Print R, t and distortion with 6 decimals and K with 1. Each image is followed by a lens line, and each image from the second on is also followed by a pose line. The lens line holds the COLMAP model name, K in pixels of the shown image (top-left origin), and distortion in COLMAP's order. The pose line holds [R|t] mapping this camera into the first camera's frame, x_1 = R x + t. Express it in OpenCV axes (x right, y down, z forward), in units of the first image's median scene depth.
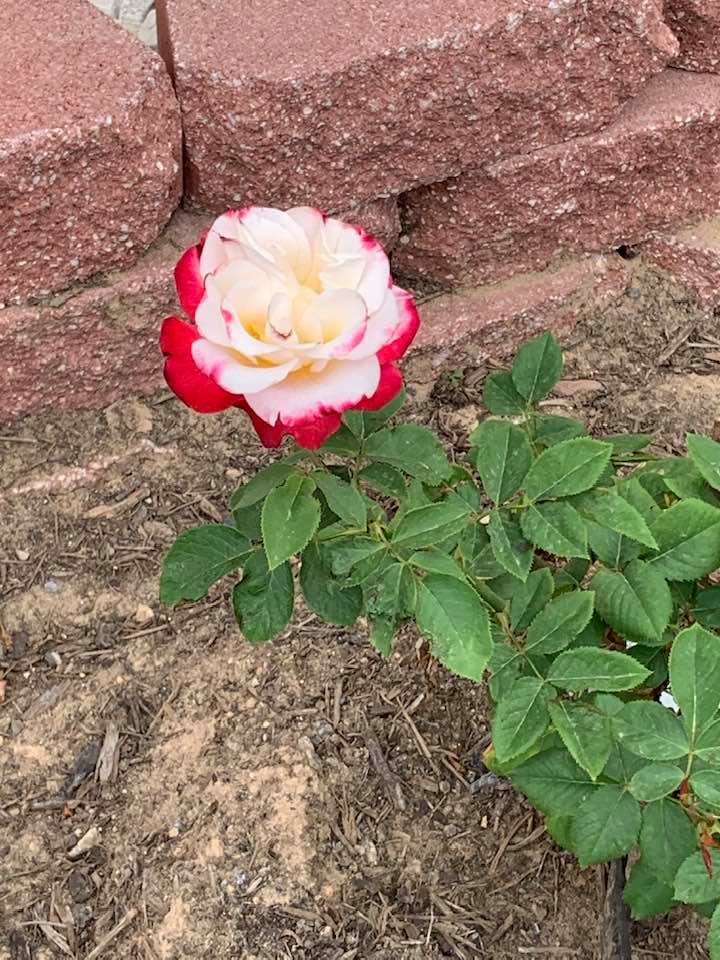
lens RADIAL K [[2420.1, 0, 360.0], [0, 2420.1, 480.0], [0, 0, 1]] dist [0.255770, -0.431373]
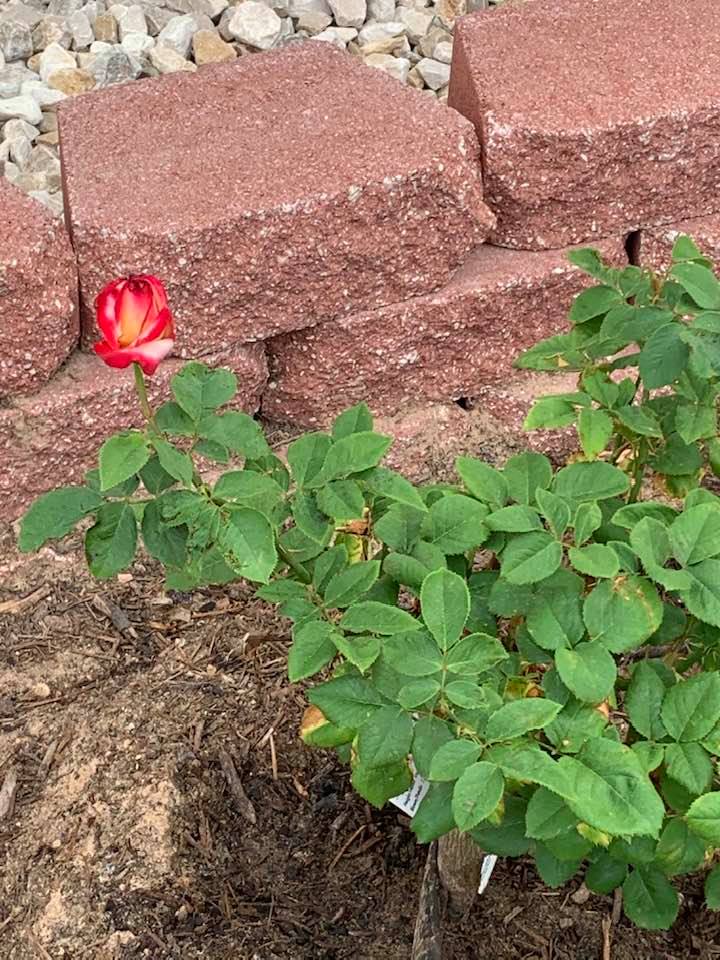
lens RADIAL K [[2420.1, 0, 360.0], [0, 2420.1, 480.0], [0, 0, 1]] dist [0.255770, -0.431373]
pose [[0.999942, -0.005753, 0.009099, 0.052946], [0.007142, 0.986938, -0.160944, 0.144513], [-0.008054, 0.160999, 0.986922, -0.164071]]
